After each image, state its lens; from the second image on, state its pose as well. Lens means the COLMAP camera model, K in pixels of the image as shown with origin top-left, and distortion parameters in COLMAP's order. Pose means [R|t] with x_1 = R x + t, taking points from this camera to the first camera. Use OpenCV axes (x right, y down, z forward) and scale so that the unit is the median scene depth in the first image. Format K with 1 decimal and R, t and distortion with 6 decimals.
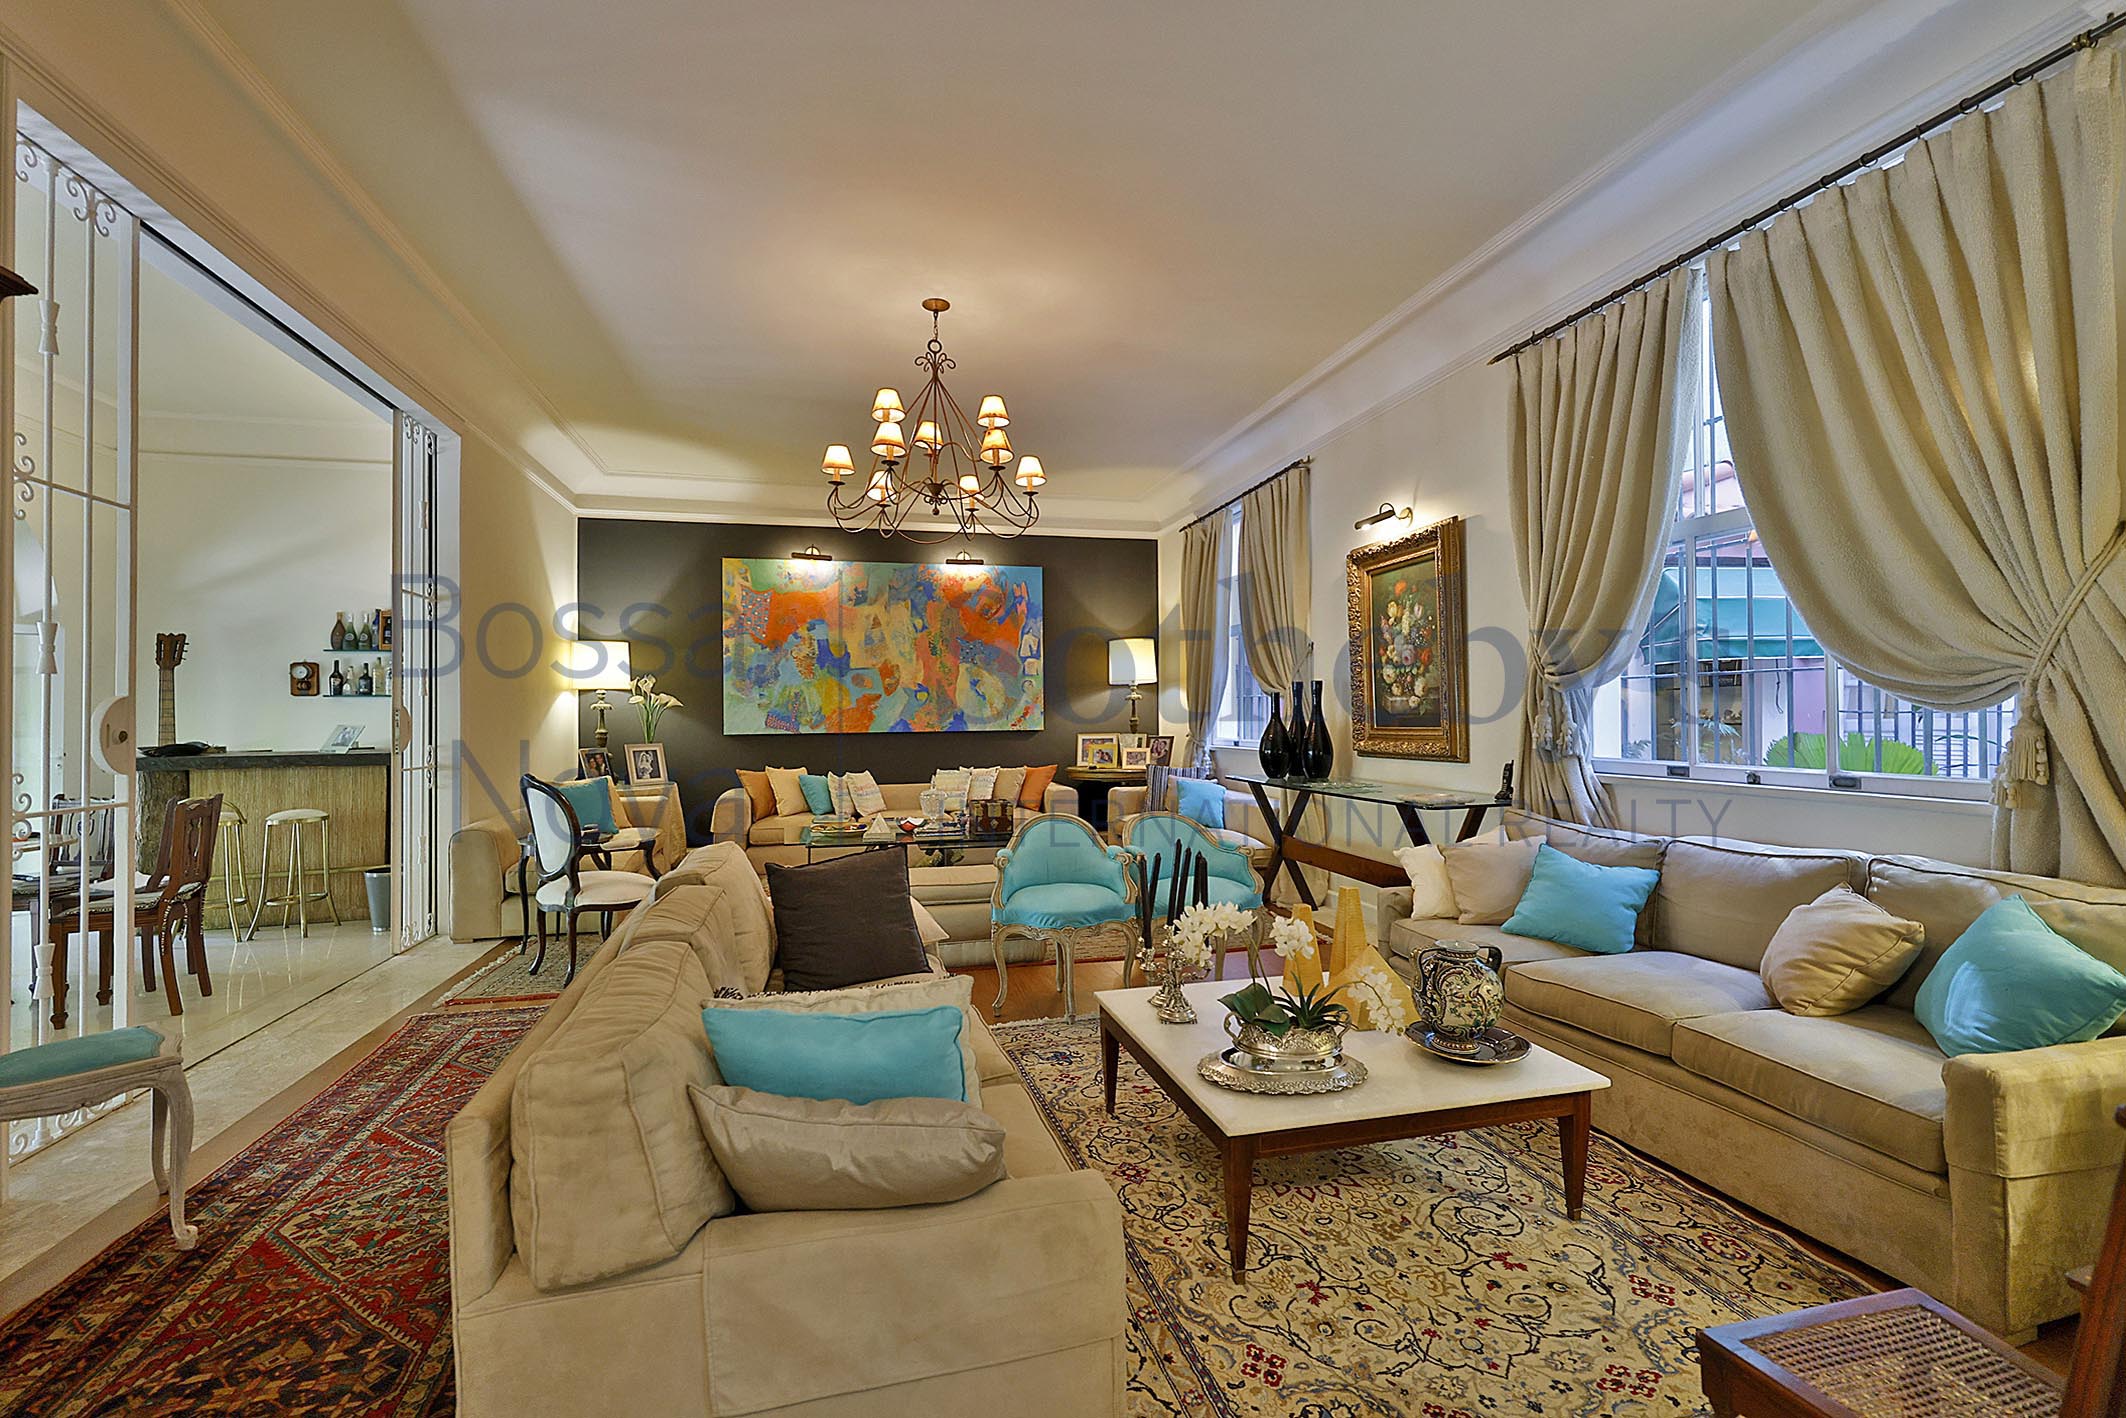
lens RADIAL K [[909.2, 0, 1058.1], [0, 909.2, 707.5], [0, 0, 1]] dist [-0.002492, 0.000506]
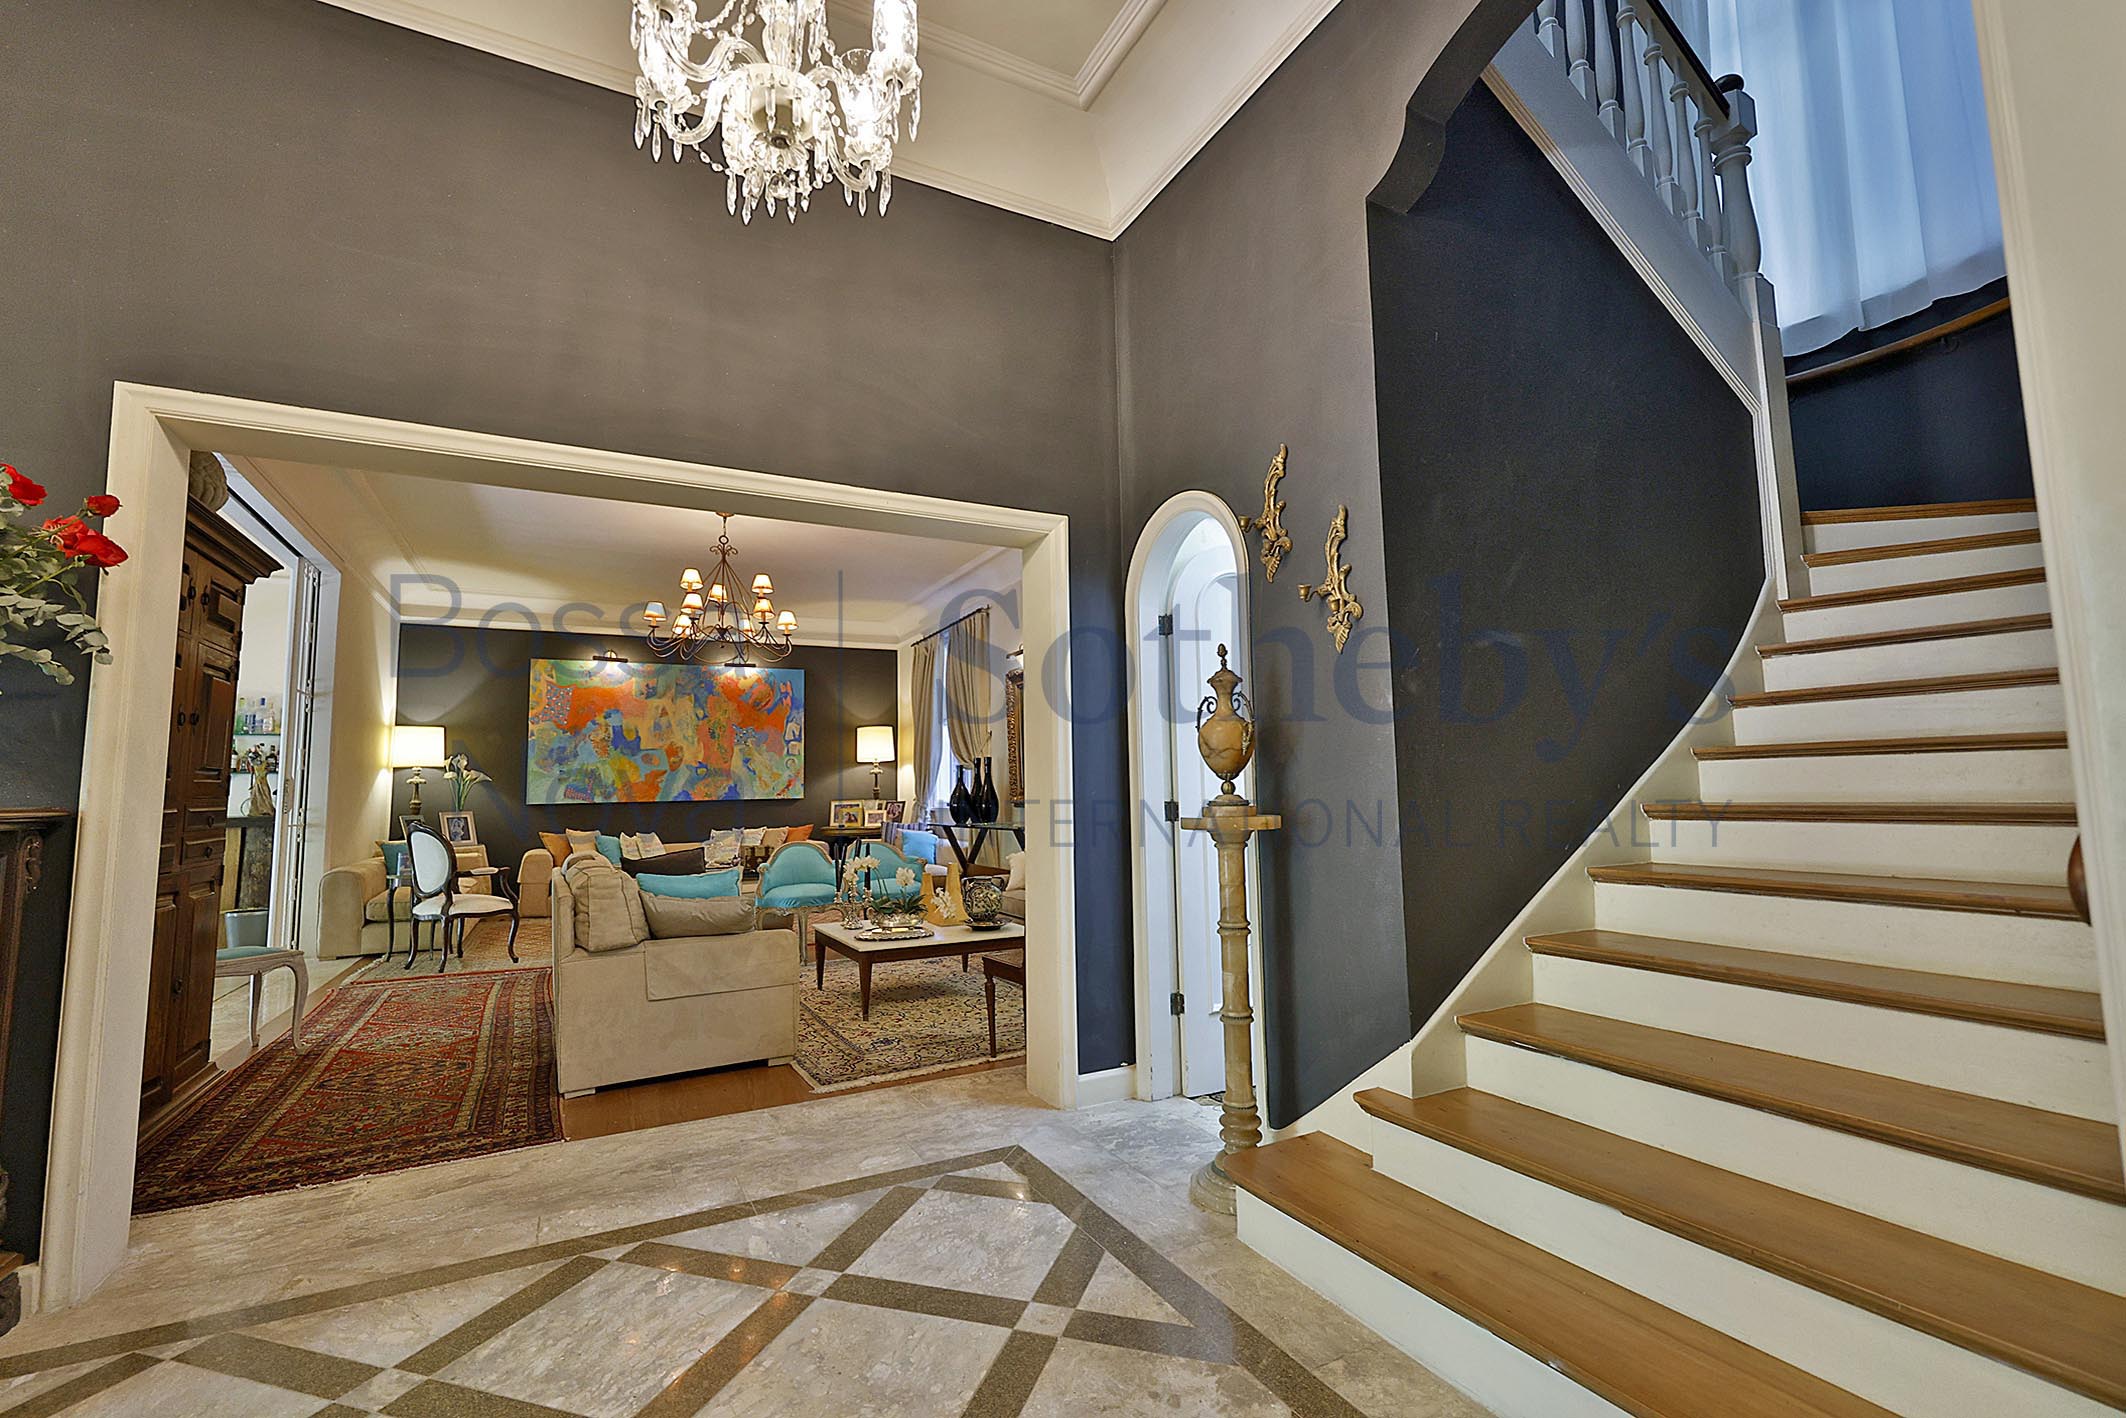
lens RADIAL K [[909.2, 0, 1060.3], [0, 909.2, 710.6], [0, 0, 1]] dist [-0.002492, 0.000506]
pose [[0.971364, 0.010257, 0.237374, 0.054325], [0.010595, 0.996204, -0.086400, 0.029977], [-0.237359, 0.086441, 0.967568, -0.580587]]
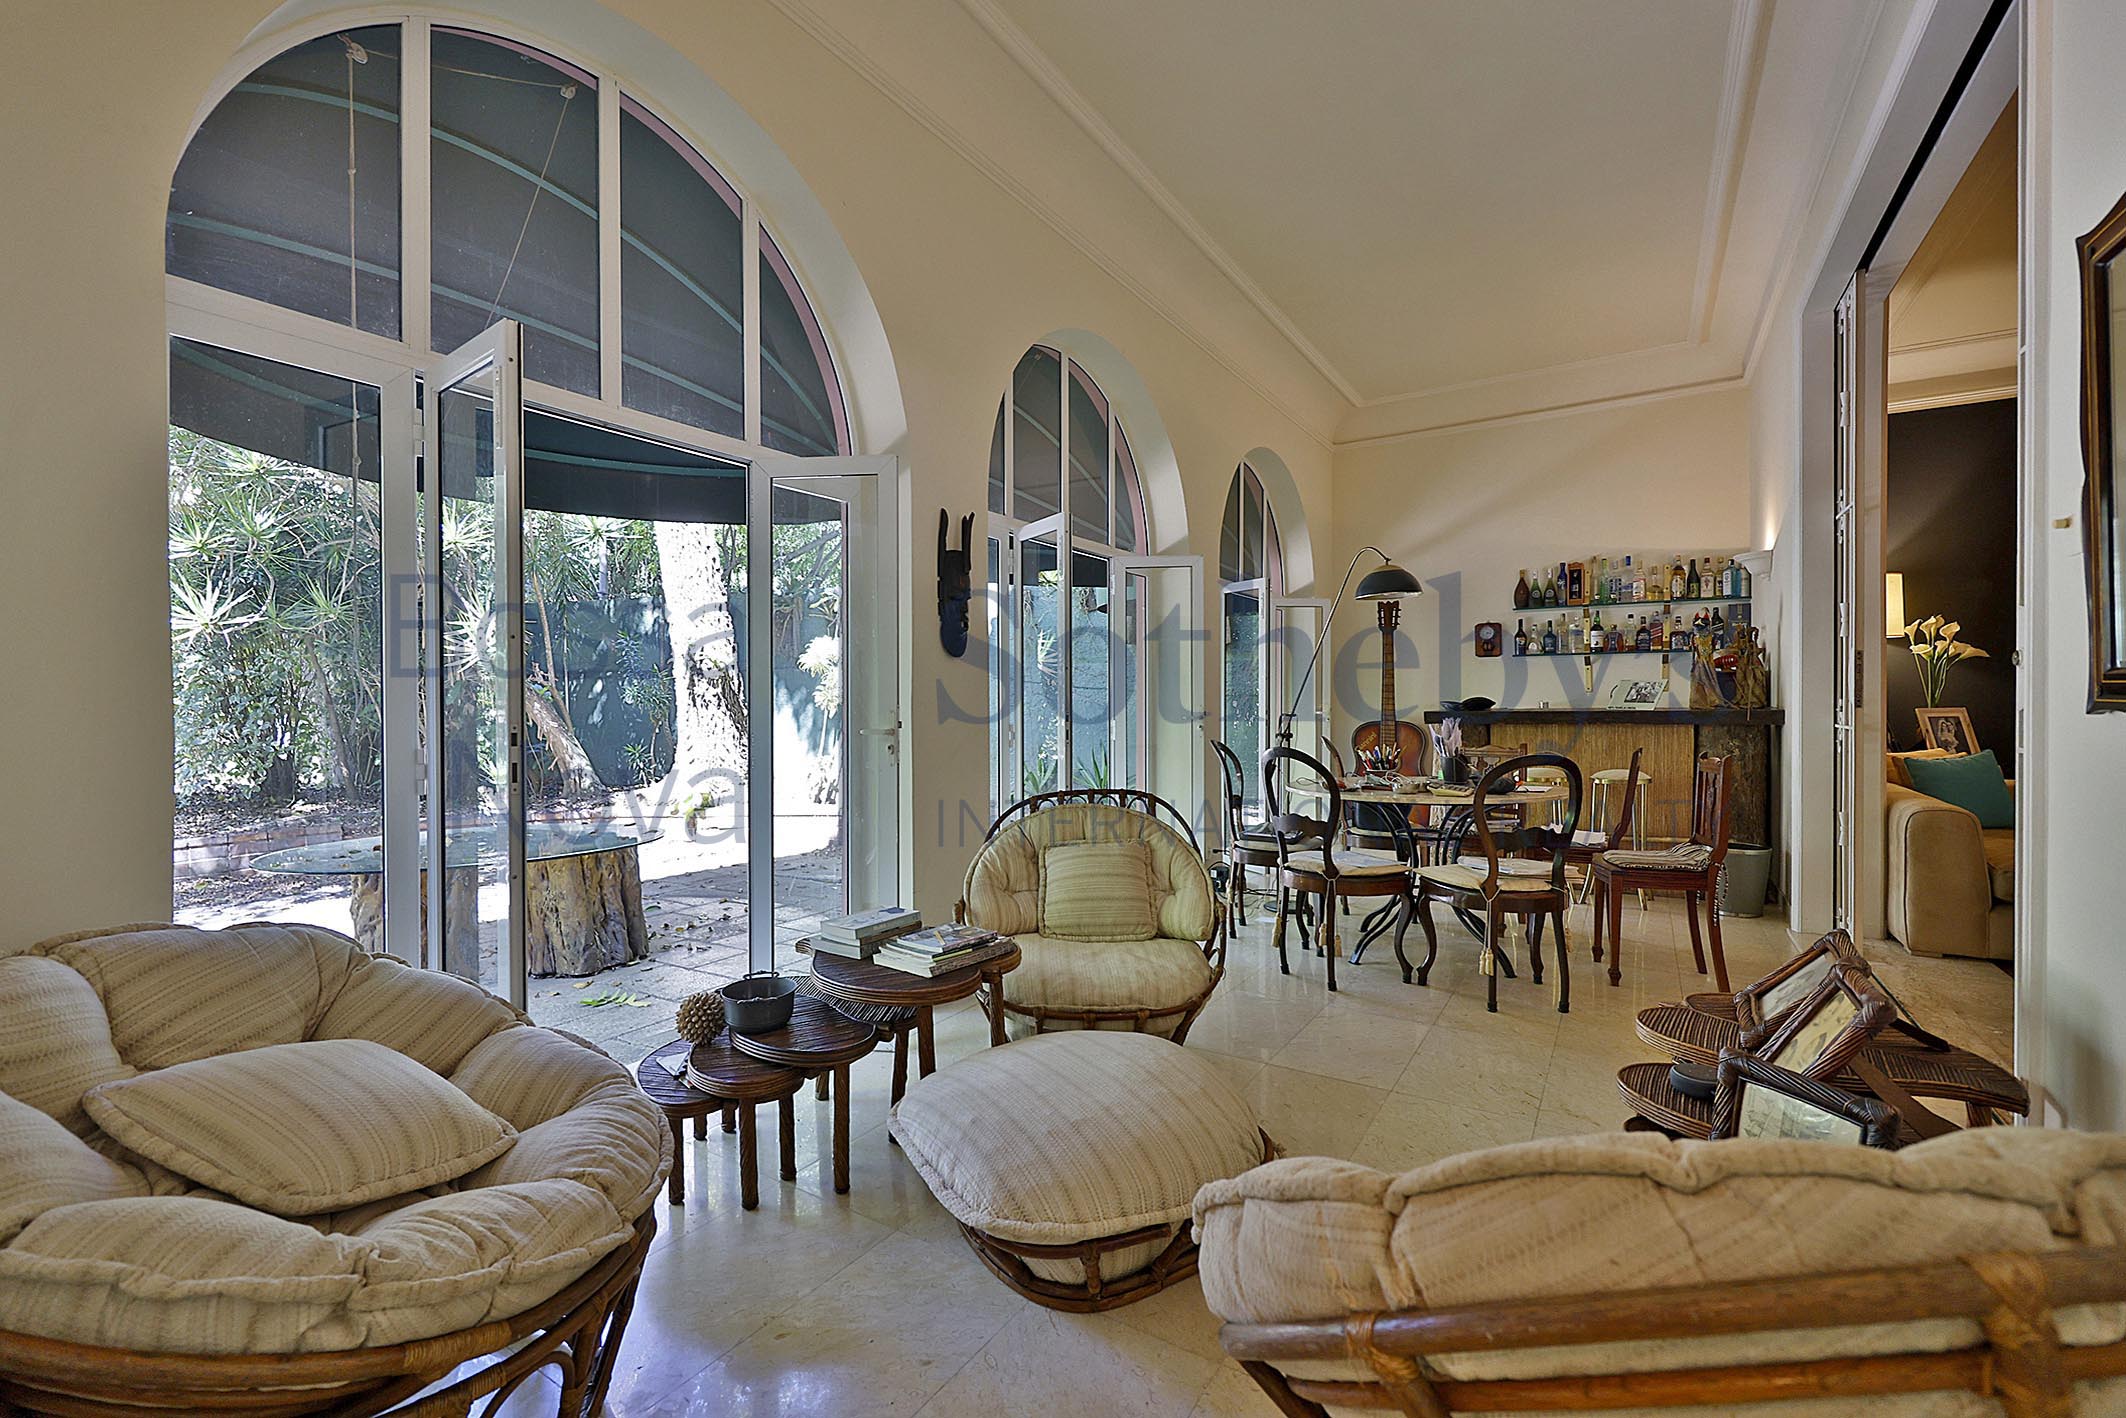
lens RADIAL K [[909.2, 0, 1057.2], [0, 909.2, 696.6], [0, 0, 1]] dist [-0.002492, 0.000506]
pose [[0.686964, 0.000923, -0.726690, -0.658817], [0.008034, 0.999928, 0.008864, 0.029446], [0.726647, -0.011927, 0.686908, -0.065188]]
